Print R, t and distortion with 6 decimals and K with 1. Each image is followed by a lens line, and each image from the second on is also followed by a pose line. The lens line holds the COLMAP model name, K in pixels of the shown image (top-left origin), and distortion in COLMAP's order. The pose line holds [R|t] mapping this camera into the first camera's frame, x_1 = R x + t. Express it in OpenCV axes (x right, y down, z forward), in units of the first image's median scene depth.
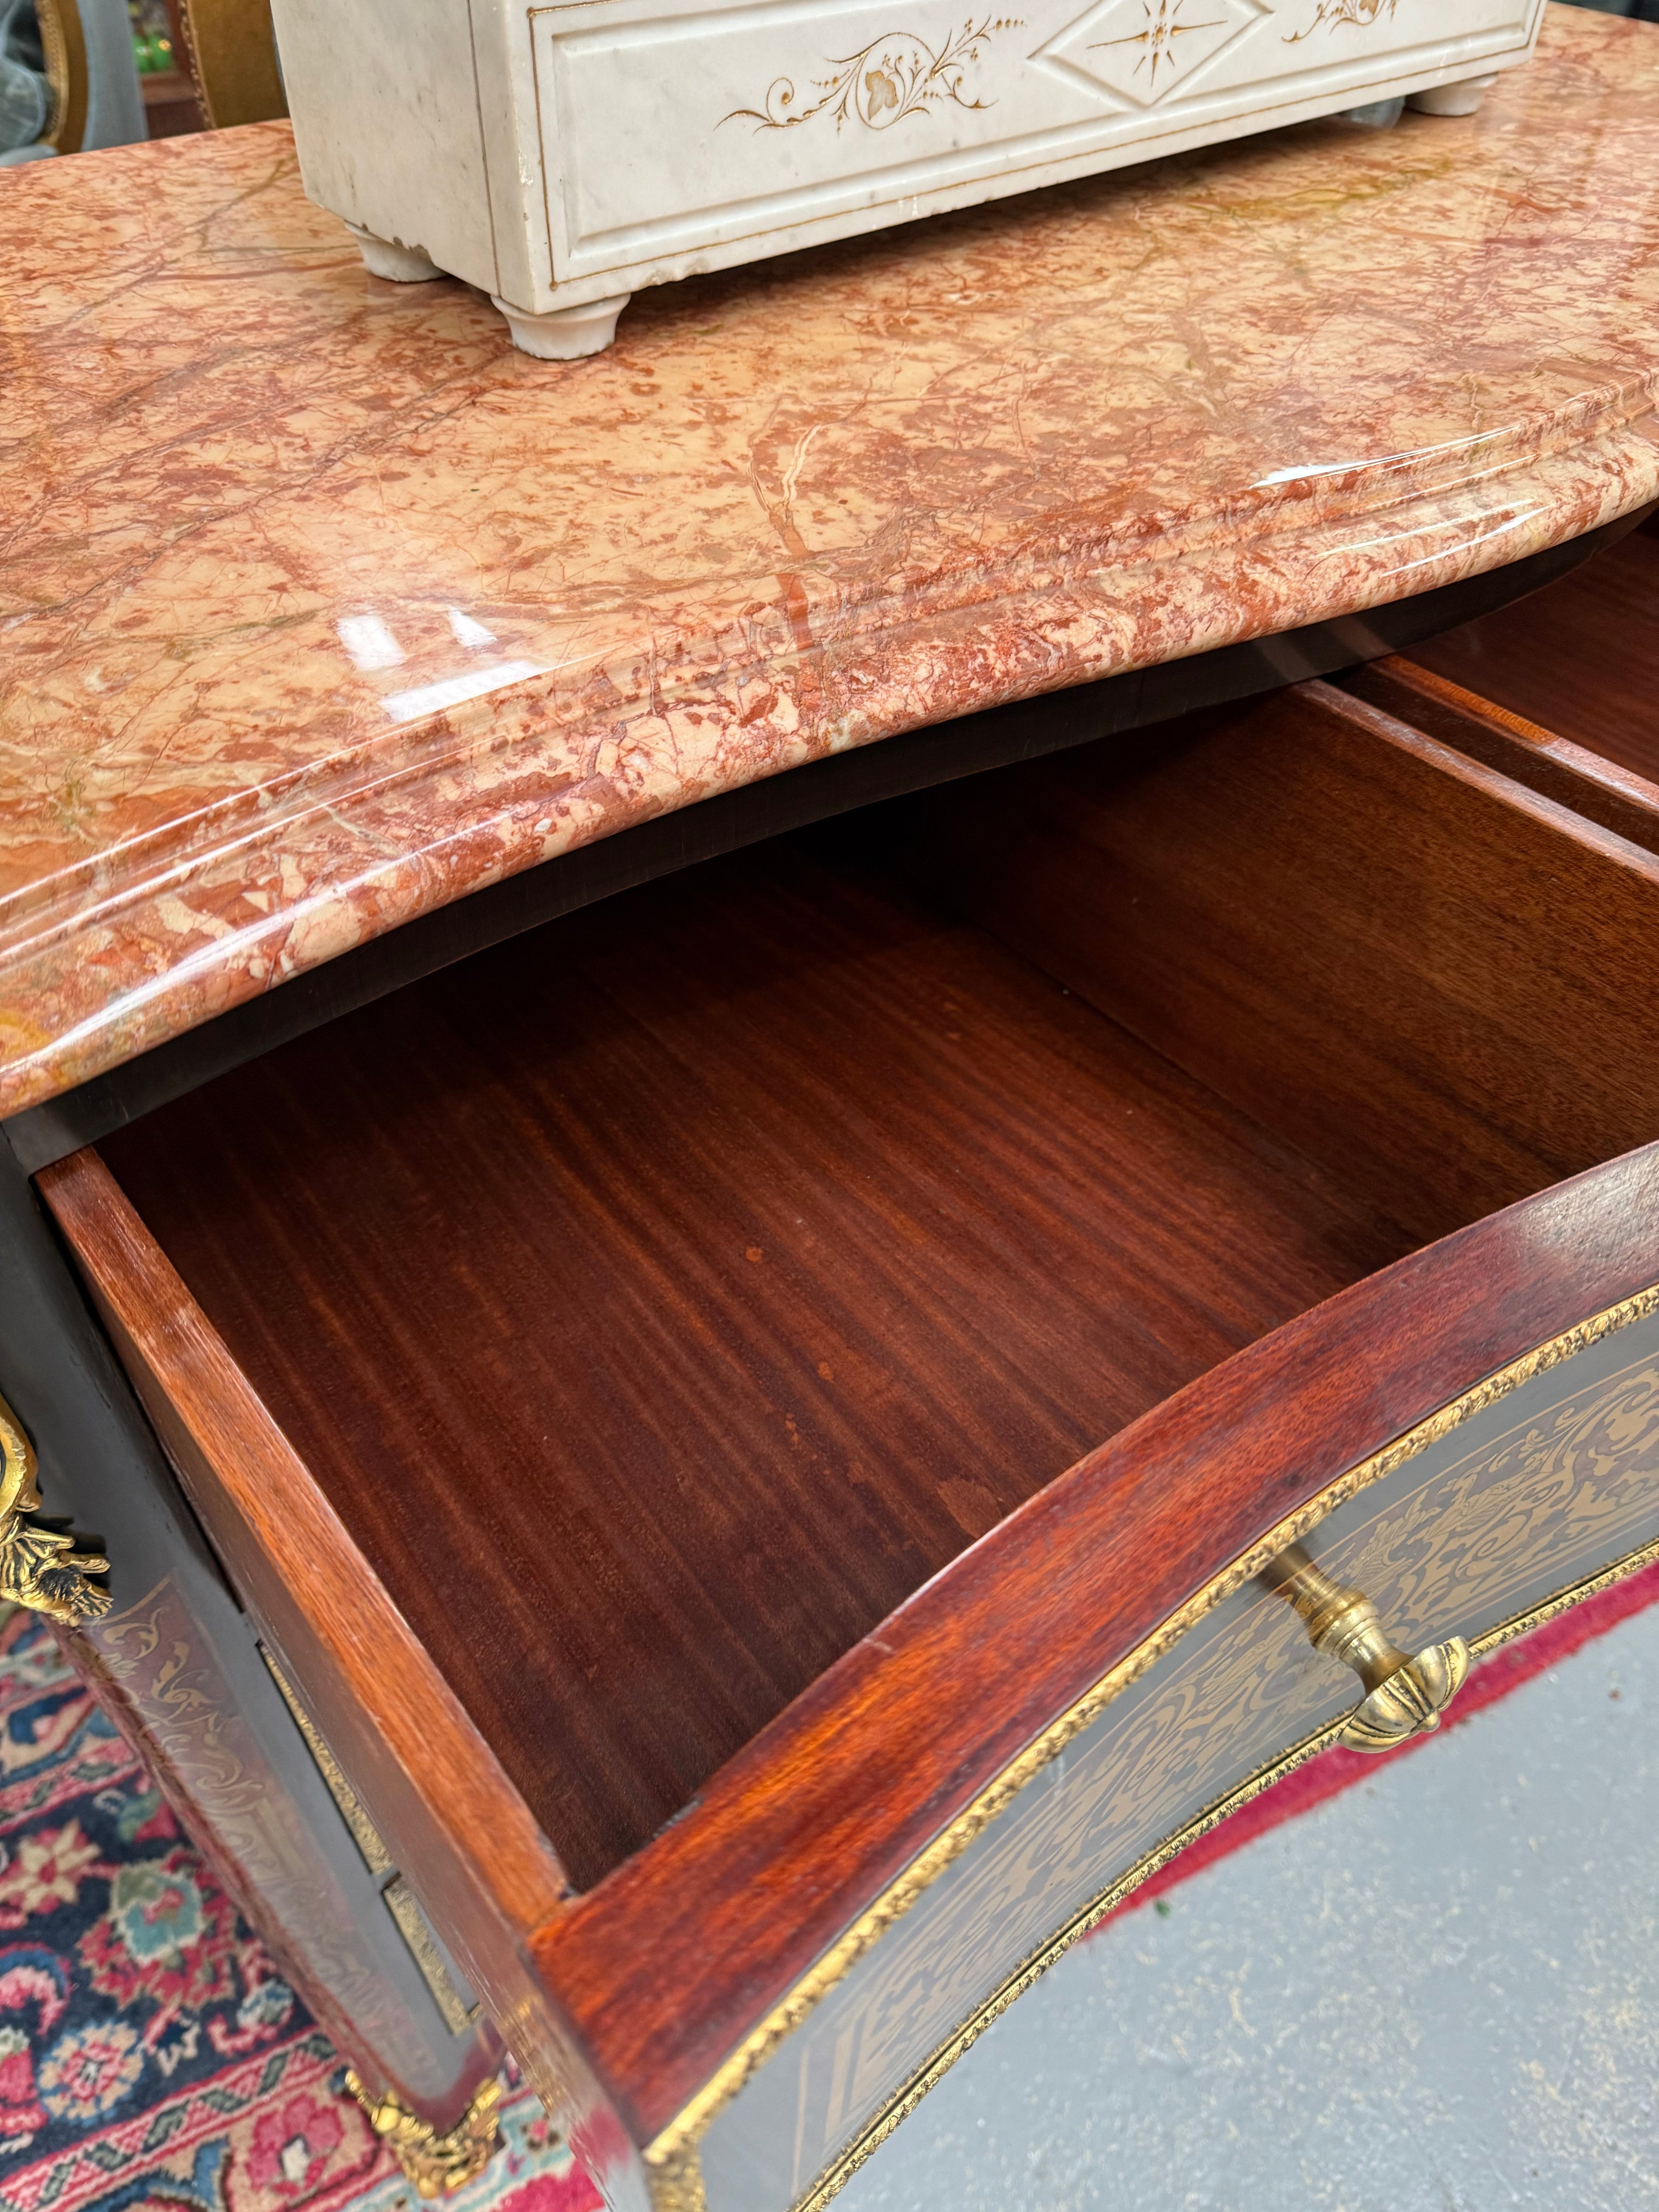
lens RADIAL K [[1605.9, 0, 814.3], [0, 1605.9, 1110.2], [0, 0, 1]] dist [-0.007673, -0.003383]
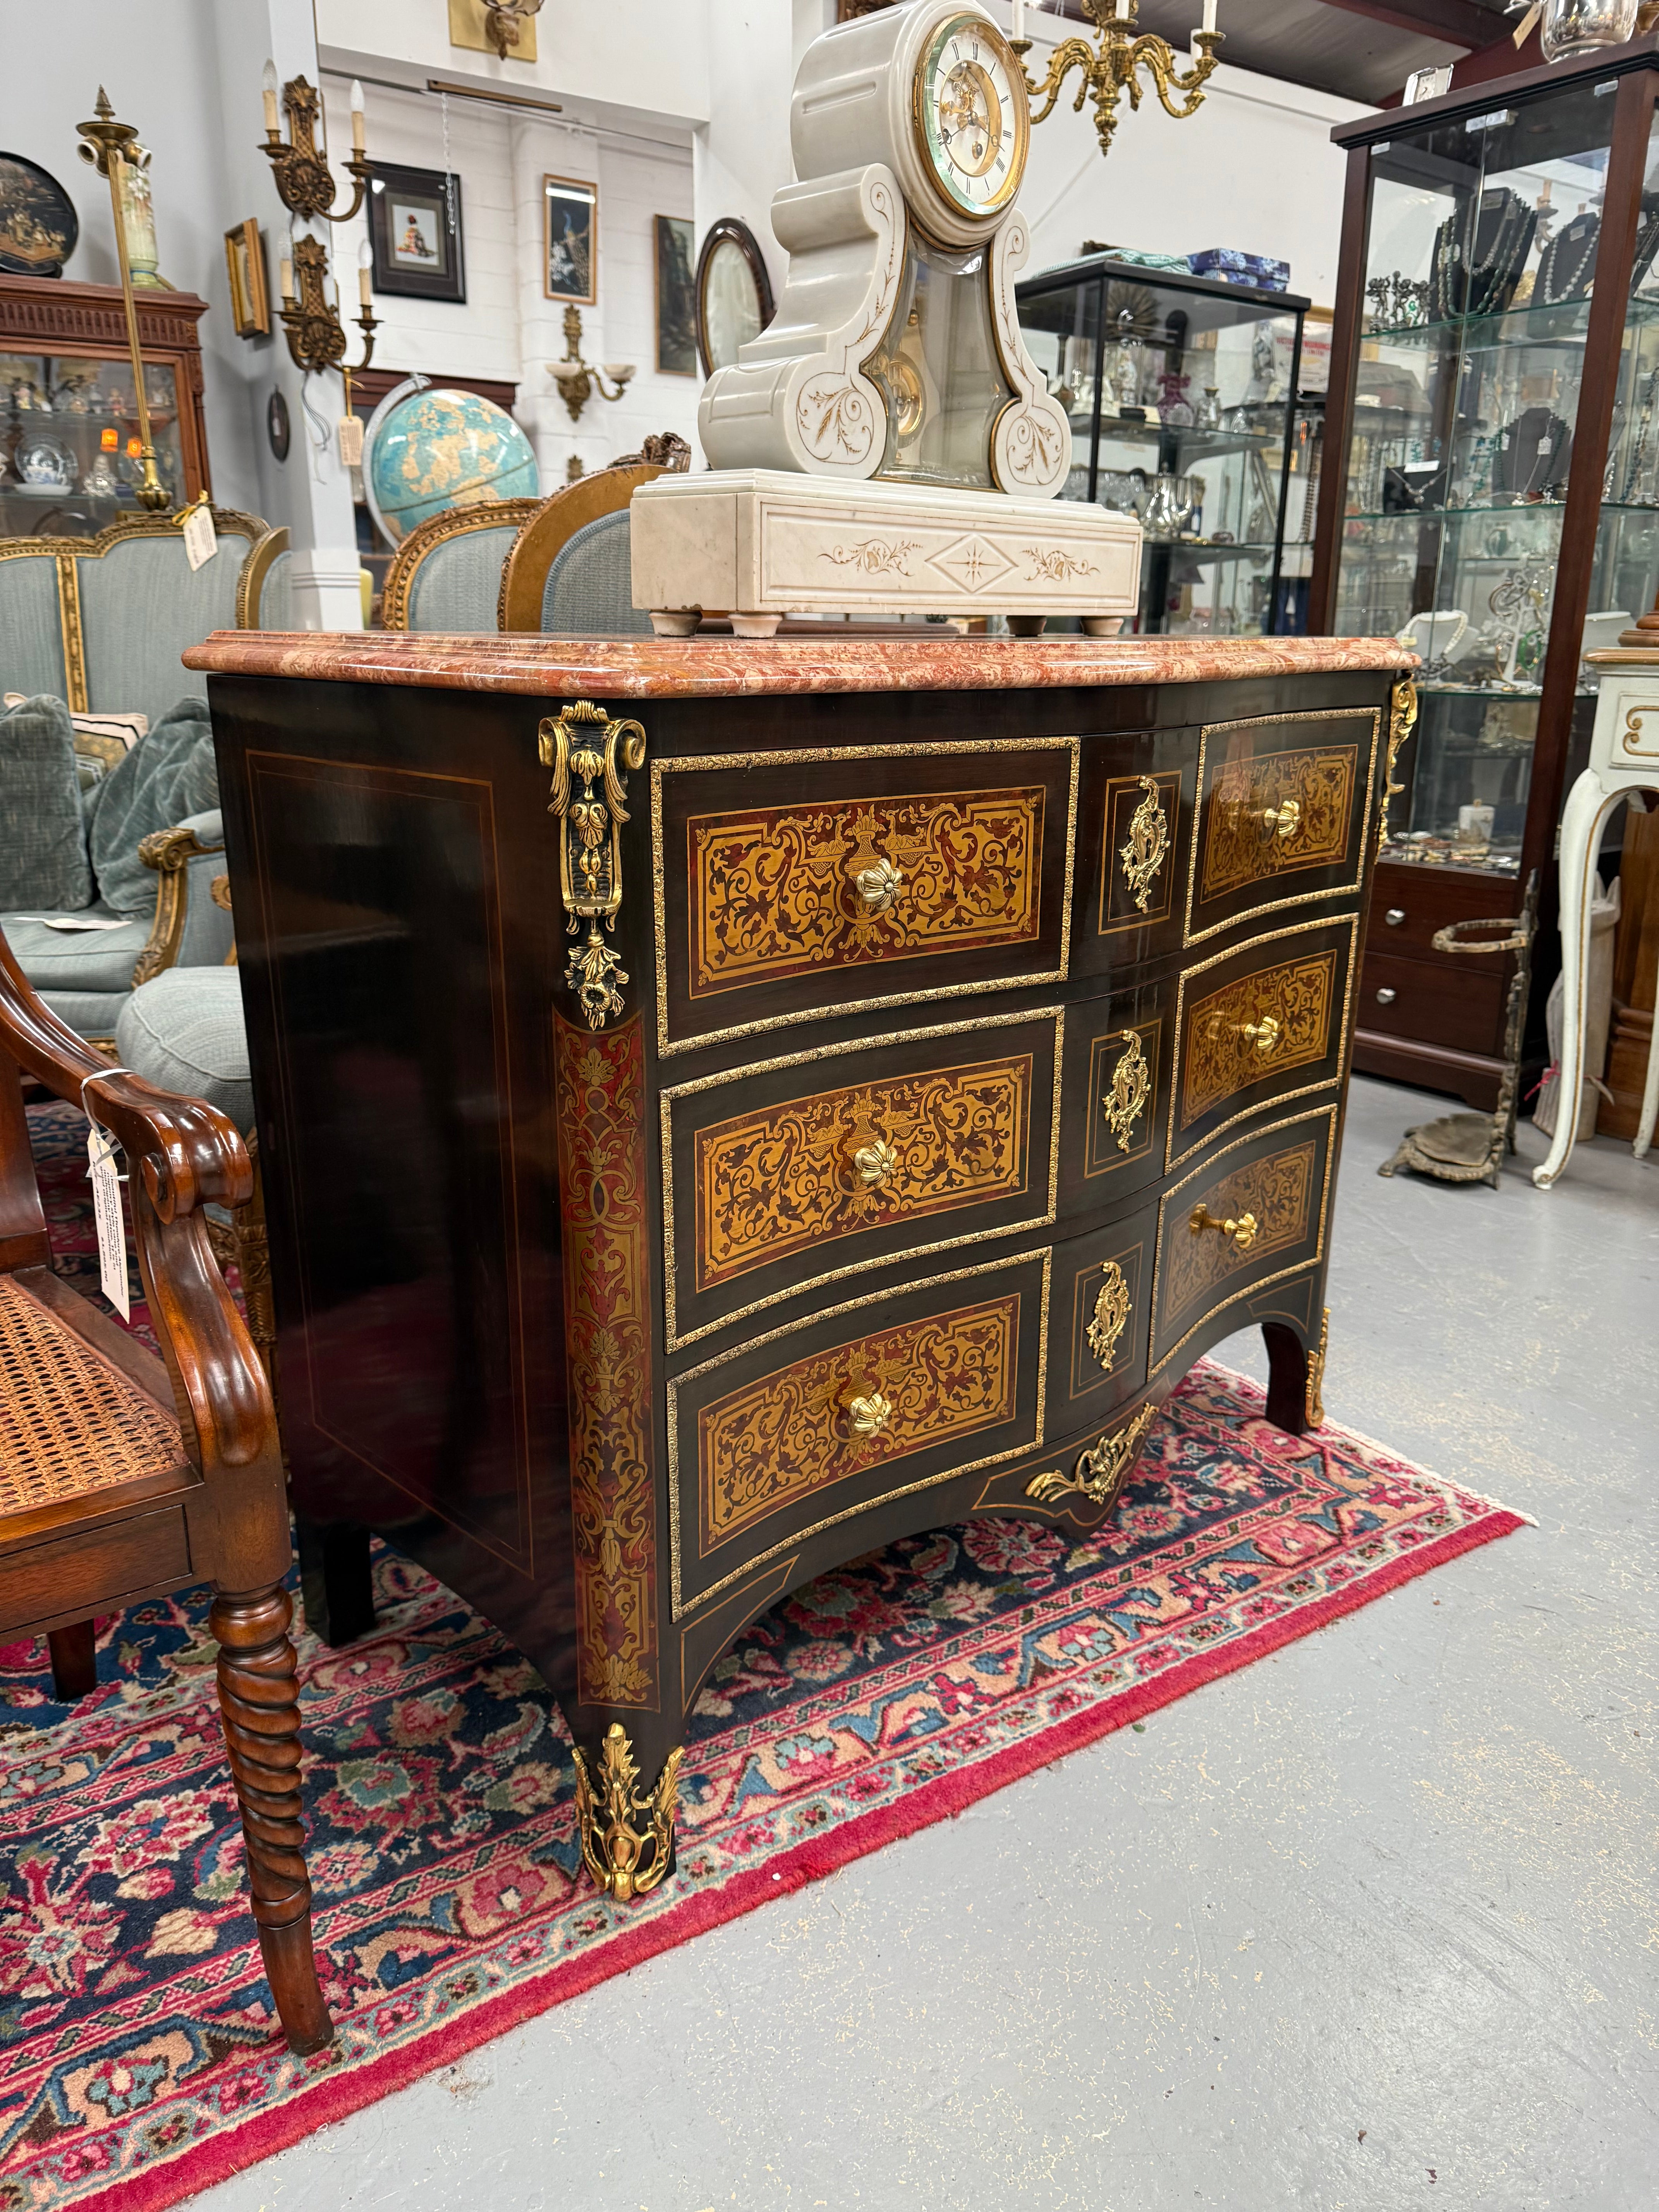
lens RADIAL K [[1562.8, 0, 817.0], [0, 1562.8, 1093.6], [0, 0, 1]] dist [0.058028, -0.058758]
pose [[0.993564, -0.038260, 0.106612, -0.313624], [0.083833, 0.881334, -0.464997, 1.146785], [-0.076170, 0.470942, 0.878870, -0.723515]]
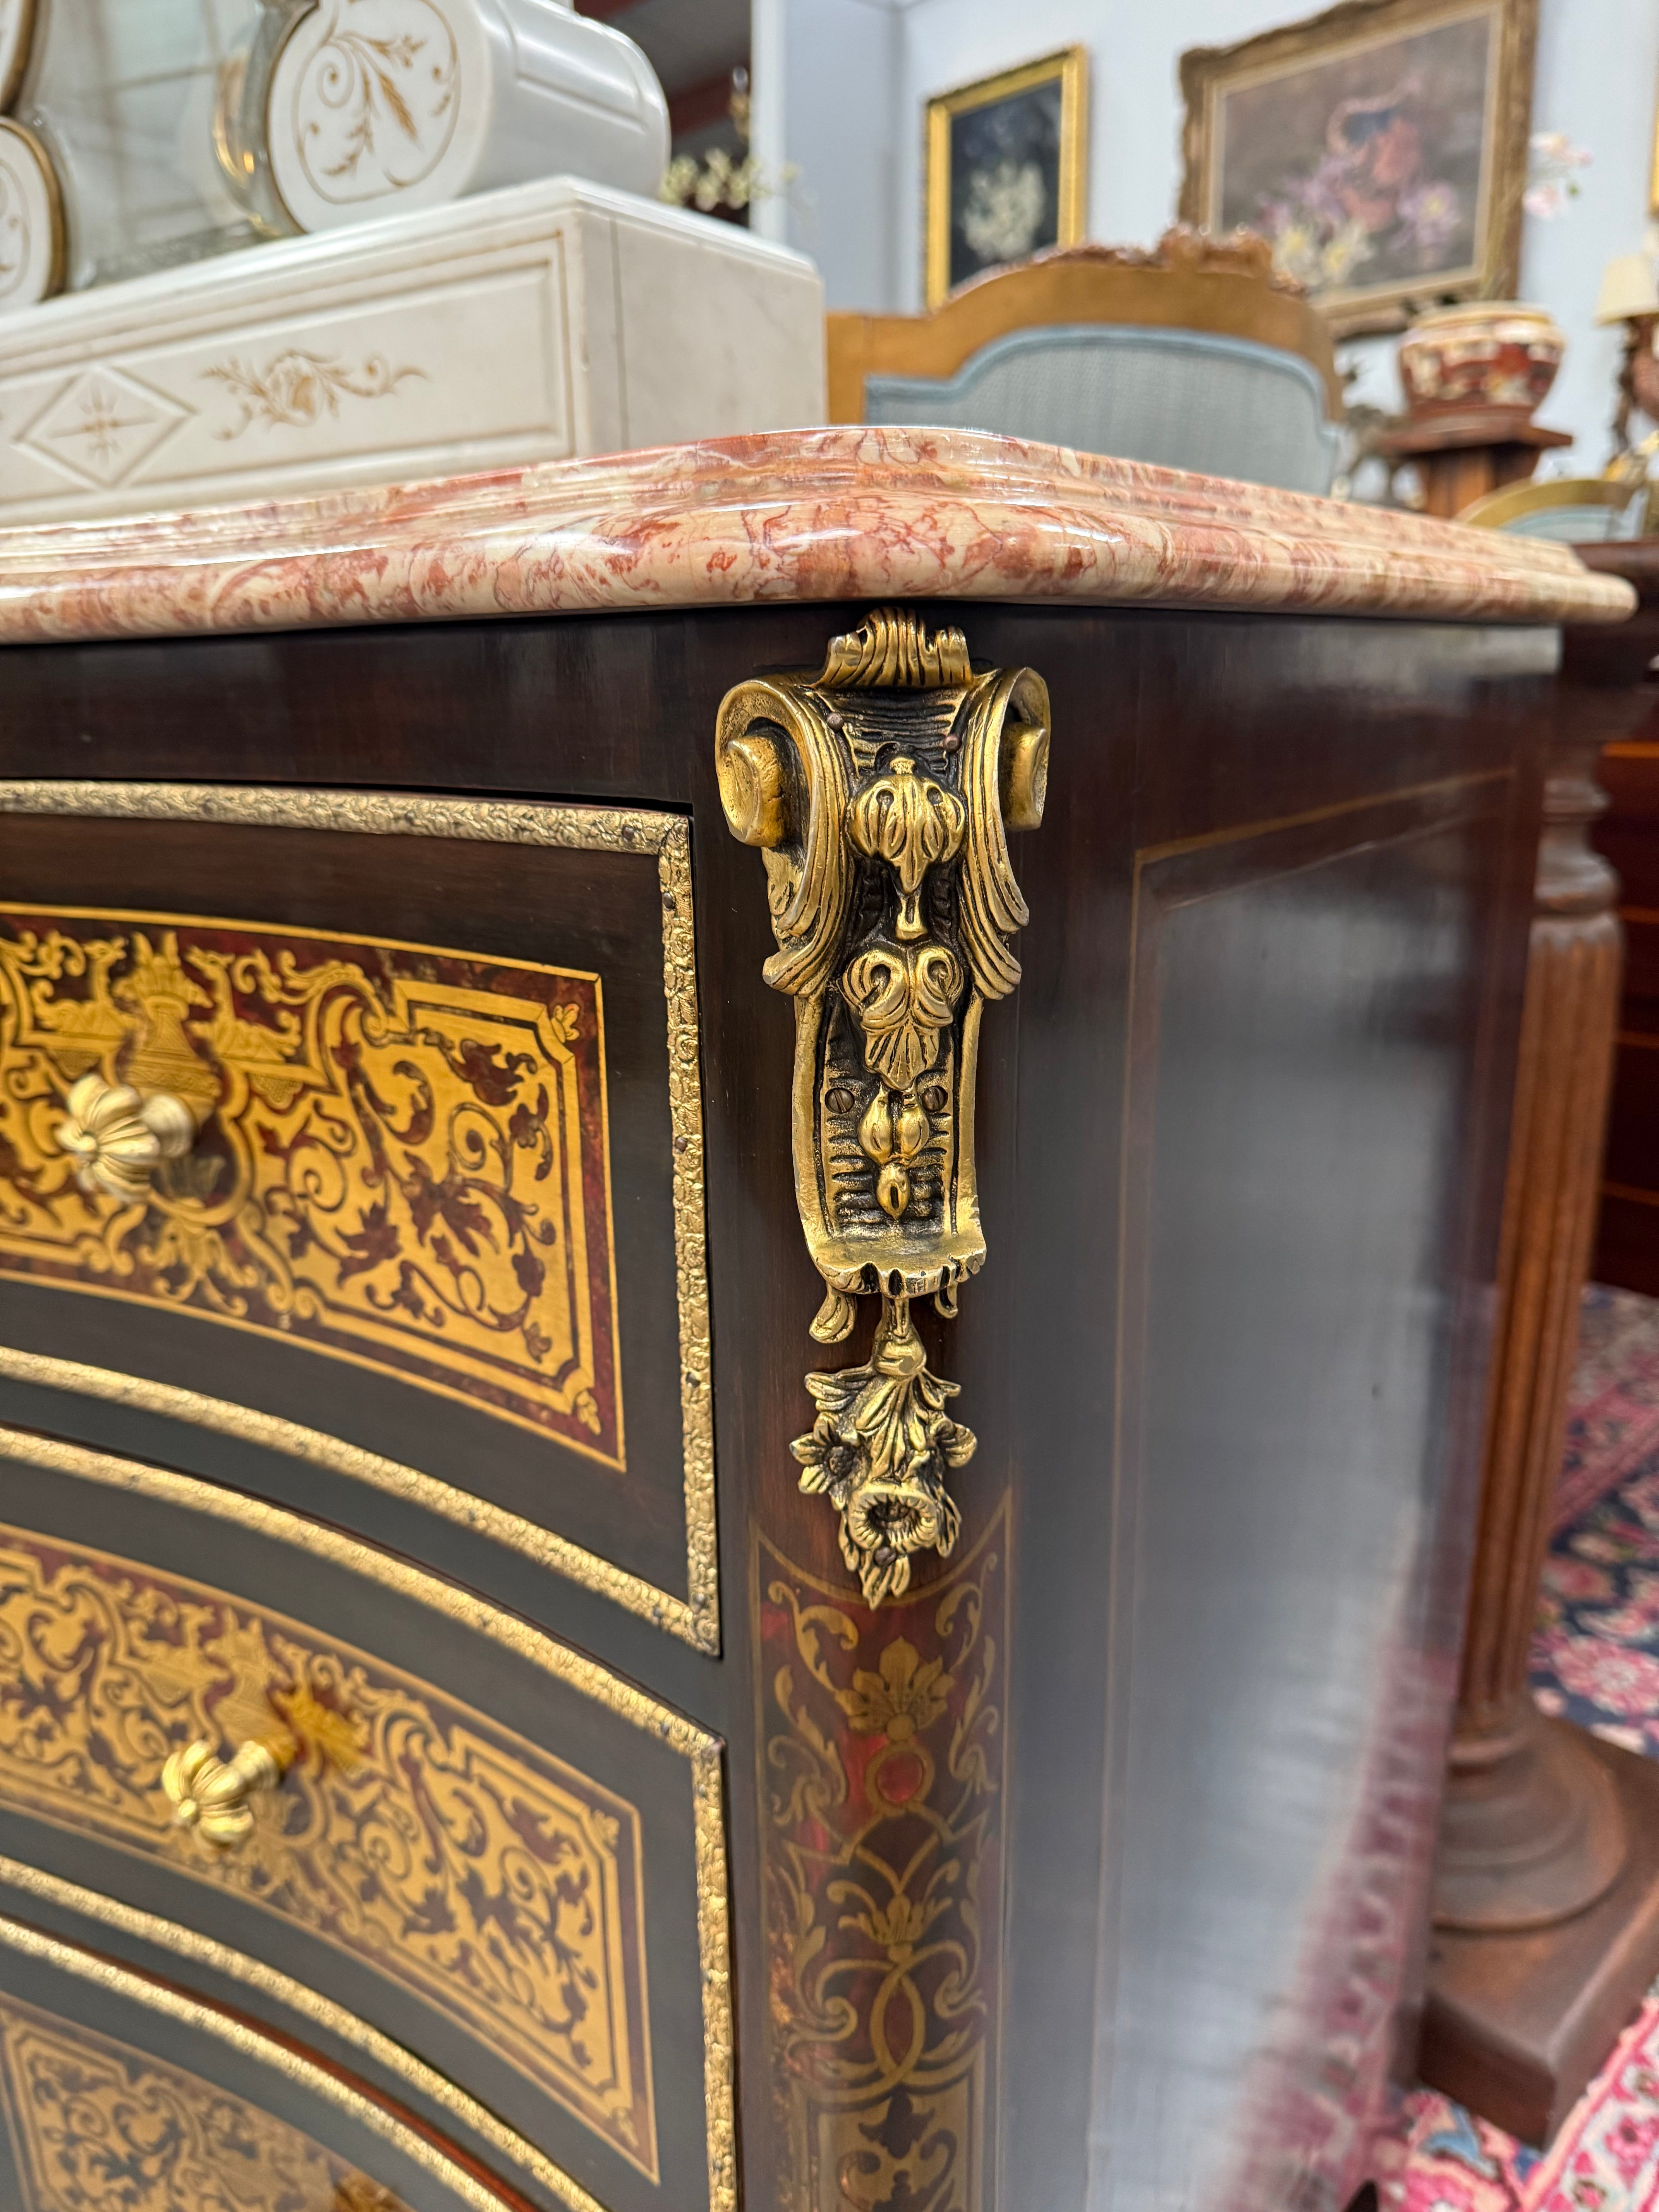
lens RADIAL K [[1604.0, 0, 841.4], [0, 1604.0, 1112.3], [0, 0, 1]] dist [0.102151, -0.225872]
pose [[0.268648, 0.241625, -0.932441, 1.597201], [-0.665819, 0.746112, 0.001511, -0.670826], [0.696070, 0.620431, 0.361320, 1.277749]]
